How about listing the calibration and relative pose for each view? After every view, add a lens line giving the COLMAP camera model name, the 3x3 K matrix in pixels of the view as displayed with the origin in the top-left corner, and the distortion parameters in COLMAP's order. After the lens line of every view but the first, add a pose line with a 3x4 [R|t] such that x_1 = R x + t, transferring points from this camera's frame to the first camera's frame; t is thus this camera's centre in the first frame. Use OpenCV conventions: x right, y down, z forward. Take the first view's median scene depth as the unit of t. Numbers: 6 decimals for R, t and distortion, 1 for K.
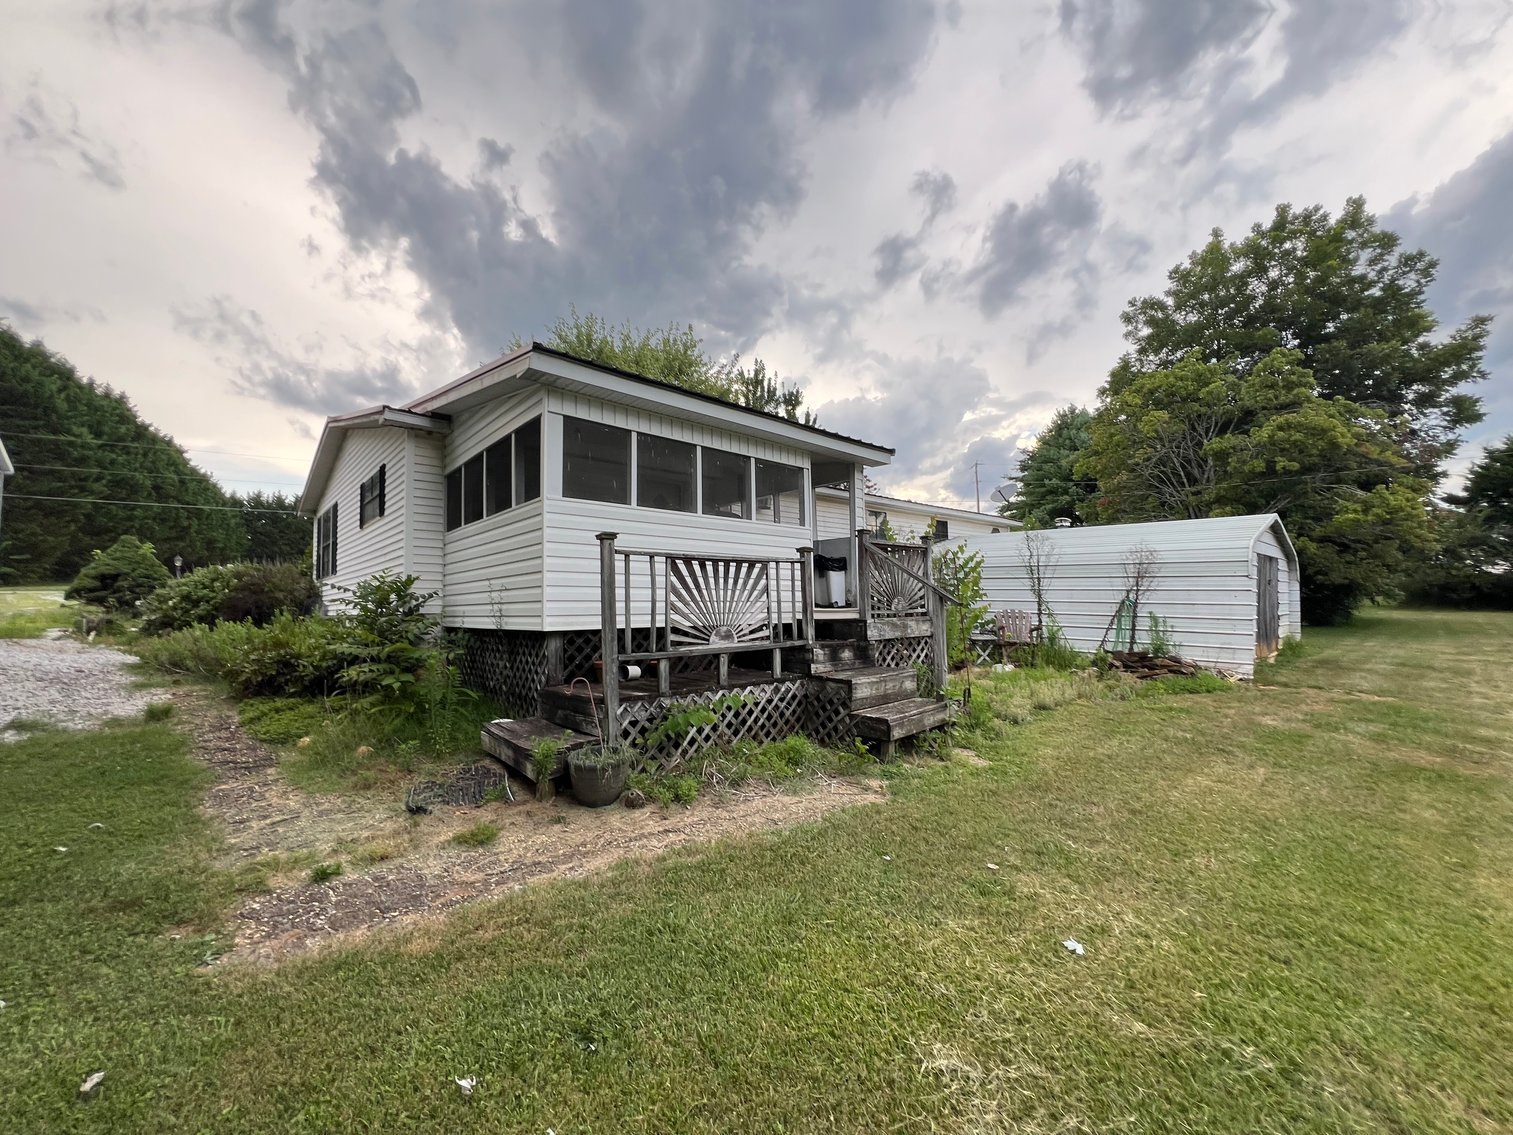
lens RADIAL K [[607.6, 0, 756.5], [0, 607.6, 567.5], [0, 0, 1]] dist [-0.000724, -0.000015]
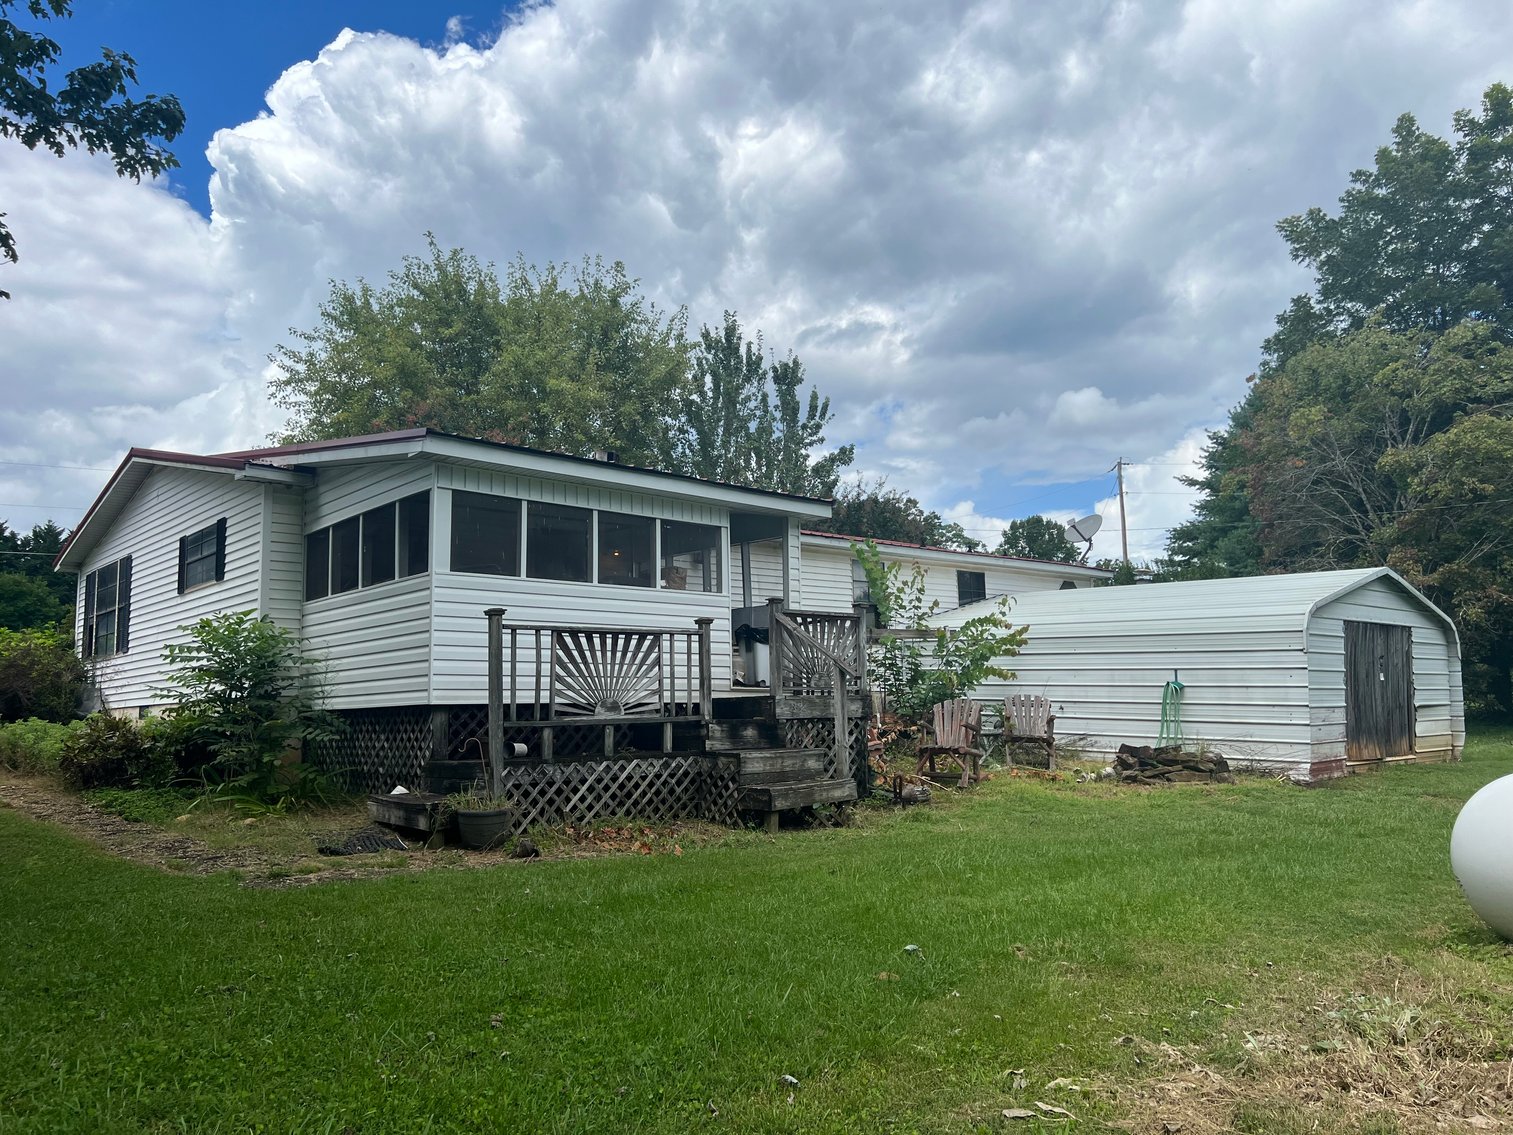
lens RADIAL K [[1138.3, 0, 771.4], [0, 1138.3, 559.5], [0, 0, 1]] dist [0.118620, -0.126650]
pose [[0.999996, -0.002949, -0.000286, 0.203923], [0.002923, 0.997618, -0.068918, -0.002020], [0.000488, 0.068917, 0.997622, -0.862920]]
